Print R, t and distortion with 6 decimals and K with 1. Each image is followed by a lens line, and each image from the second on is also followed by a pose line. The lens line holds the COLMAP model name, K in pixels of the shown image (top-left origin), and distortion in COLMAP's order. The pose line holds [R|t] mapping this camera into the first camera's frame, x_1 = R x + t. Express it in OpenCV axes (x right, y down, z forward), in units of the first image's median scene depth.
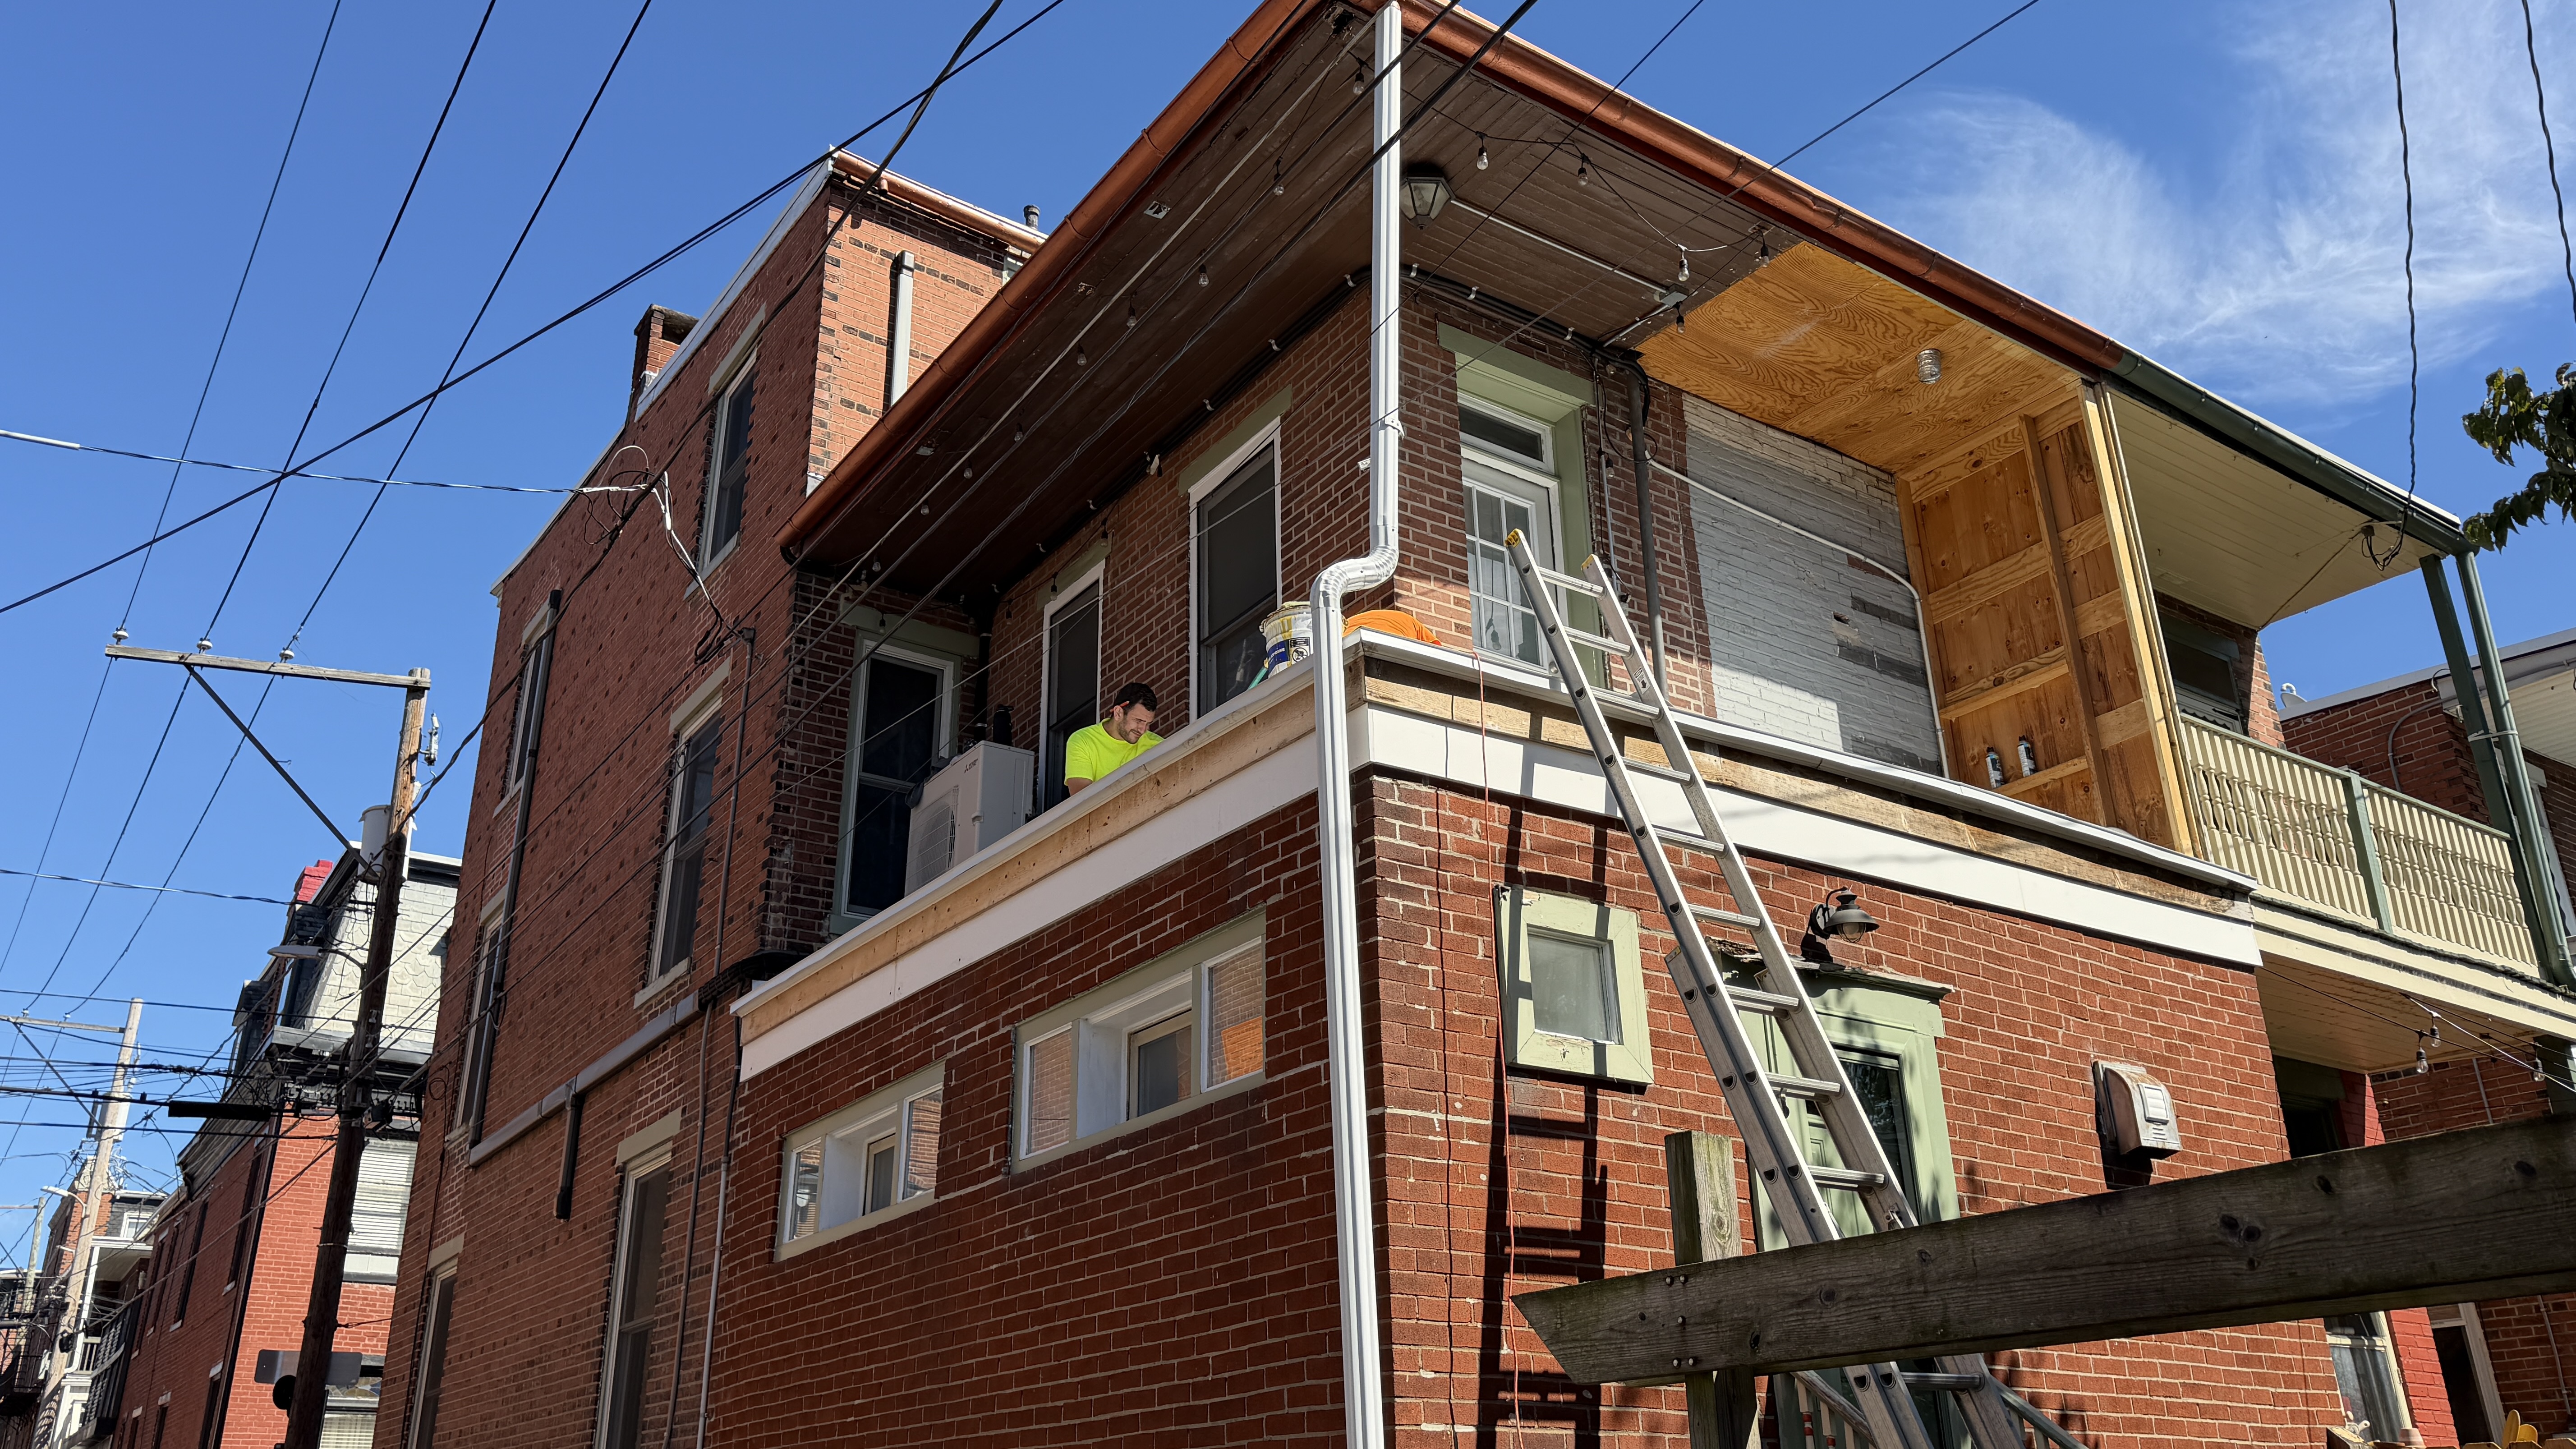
lens RADIAL K [[1940.9, 0, 1288.0], [0, 1940.9, 724.5], [0, 0, 1]] dist [0.233063, -0.432999]
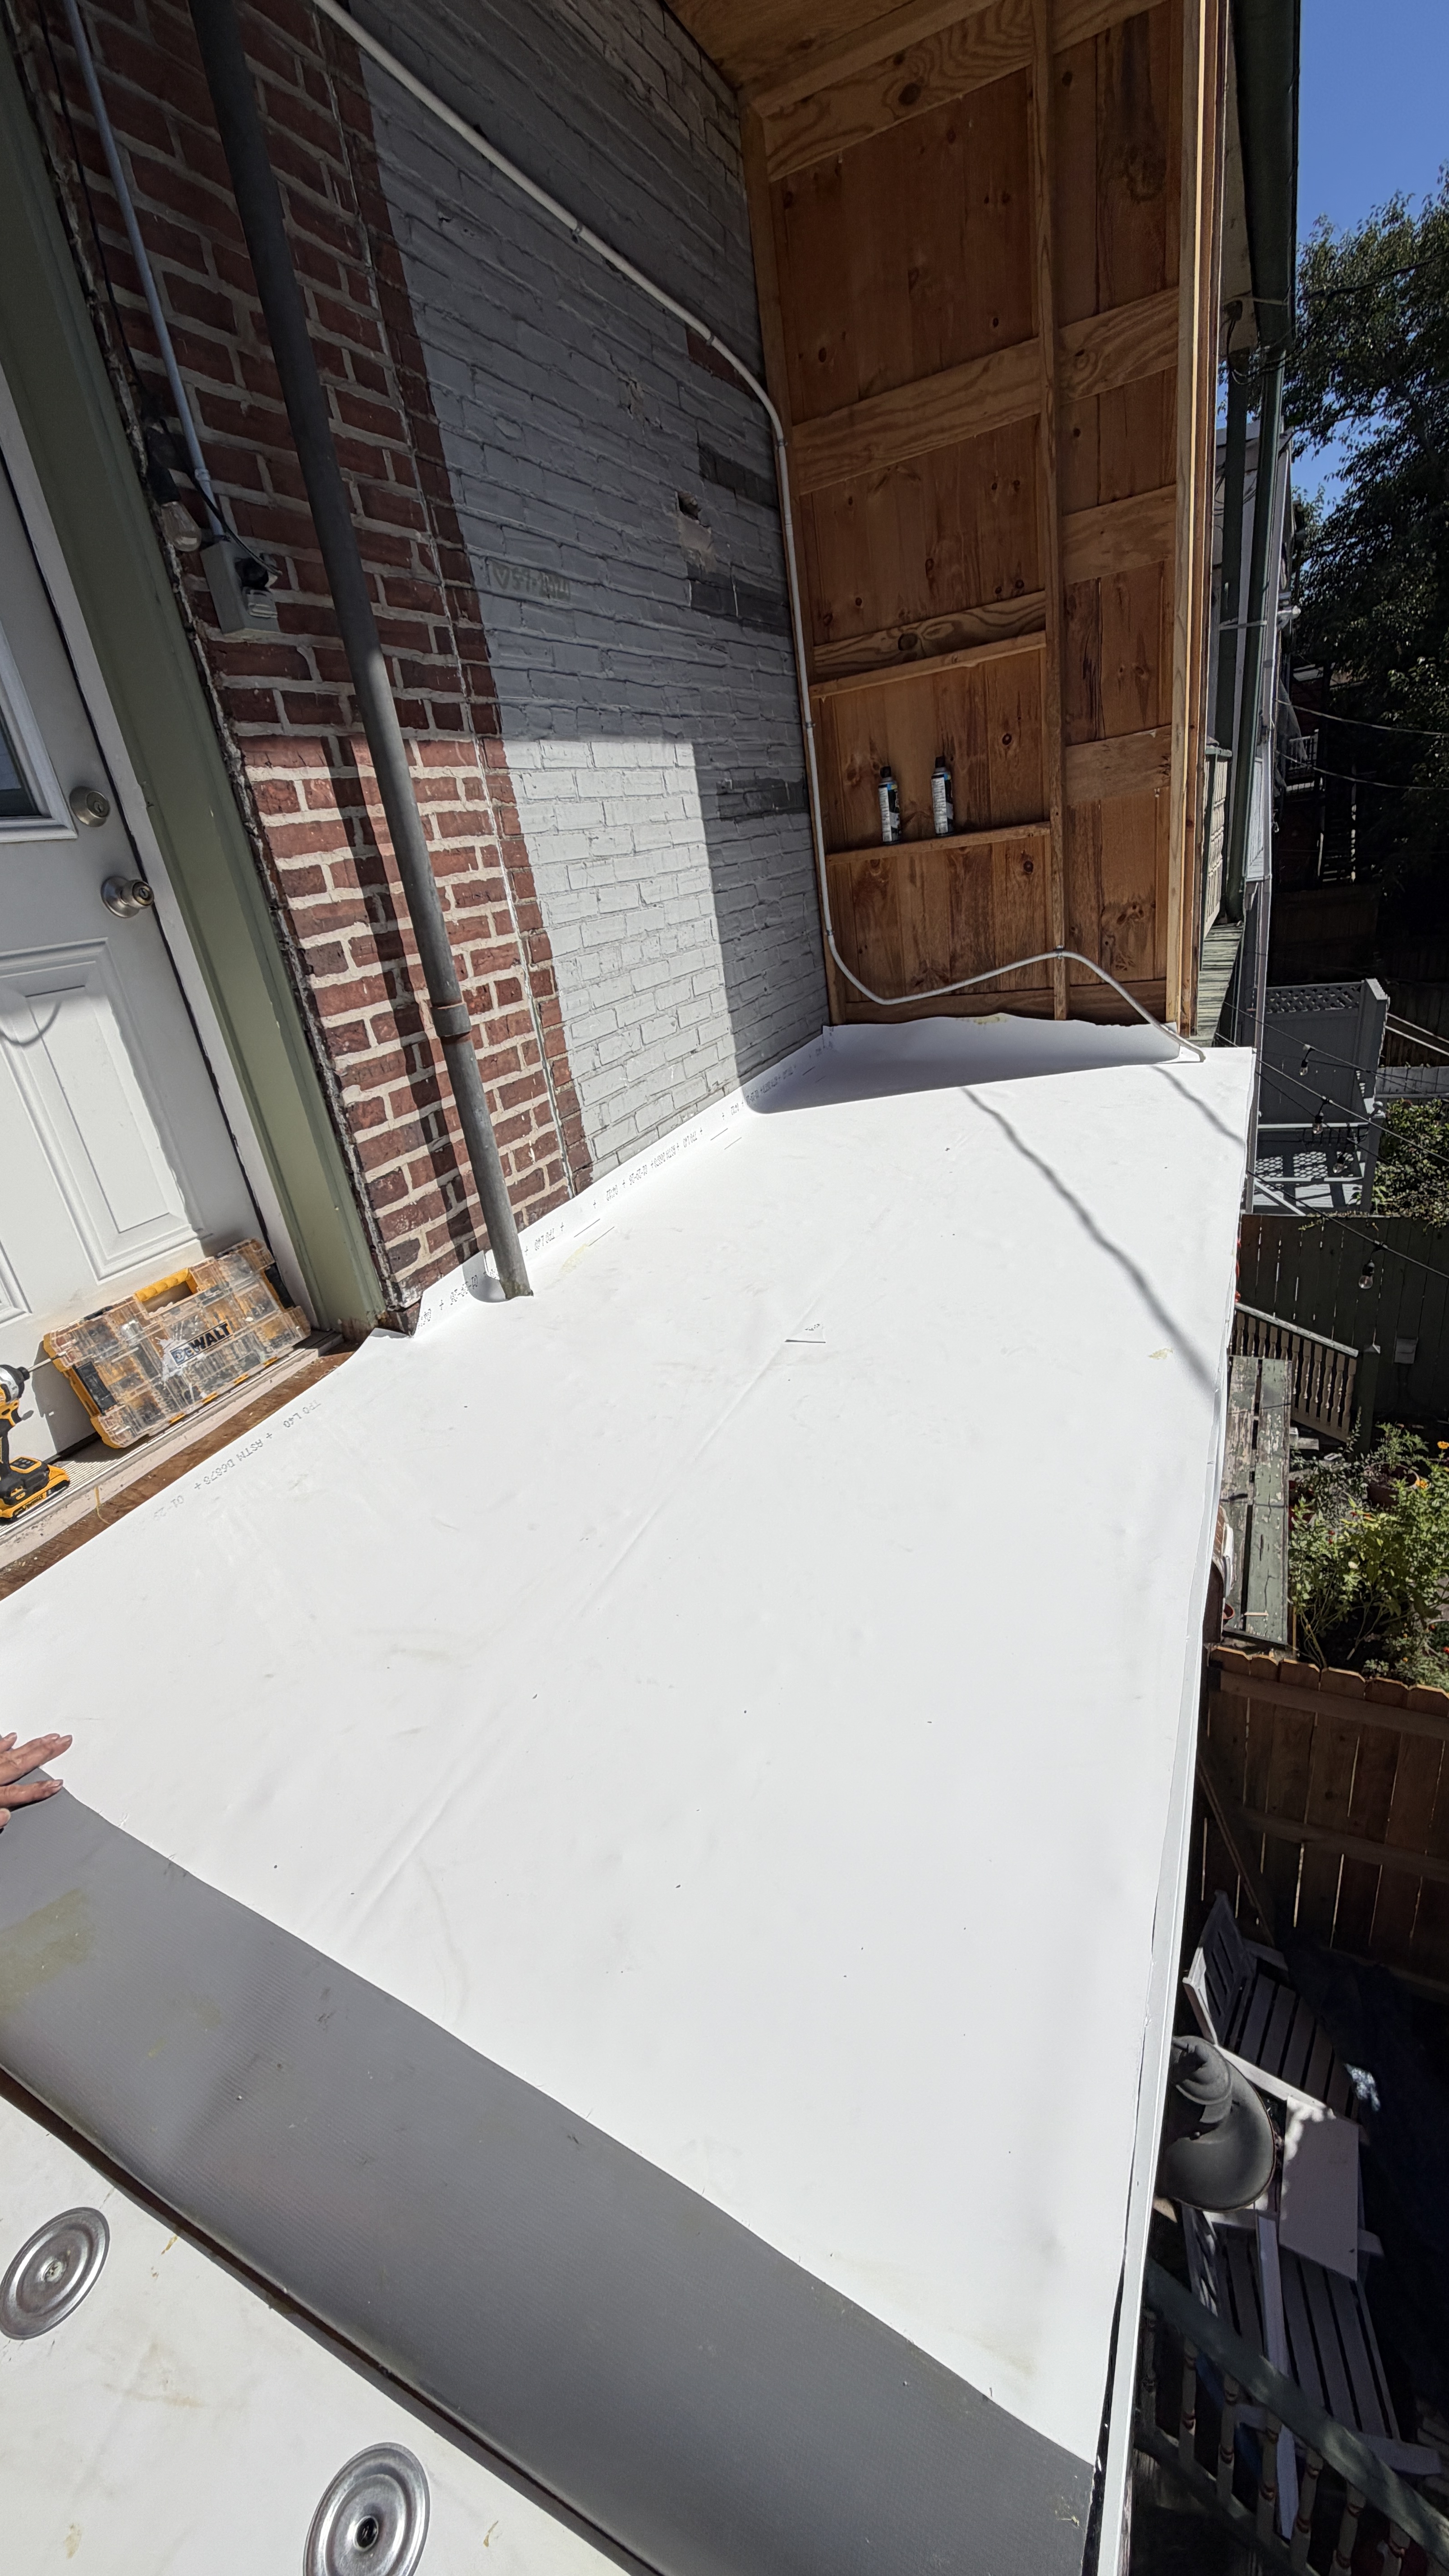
lens RADIAL K [[1038.0, 0, 724.5], [0, 1038.0, 1288.0], [0, 0, 1]] dist [0.001064, -0.000175]
pose [[0.872314, -0.282915, 0.398782, 0.127516], [-0.070941, 0.733733, 0.675724, -0.090878], [-0.483772, -0.617734, 0.619975, 0.724911]]
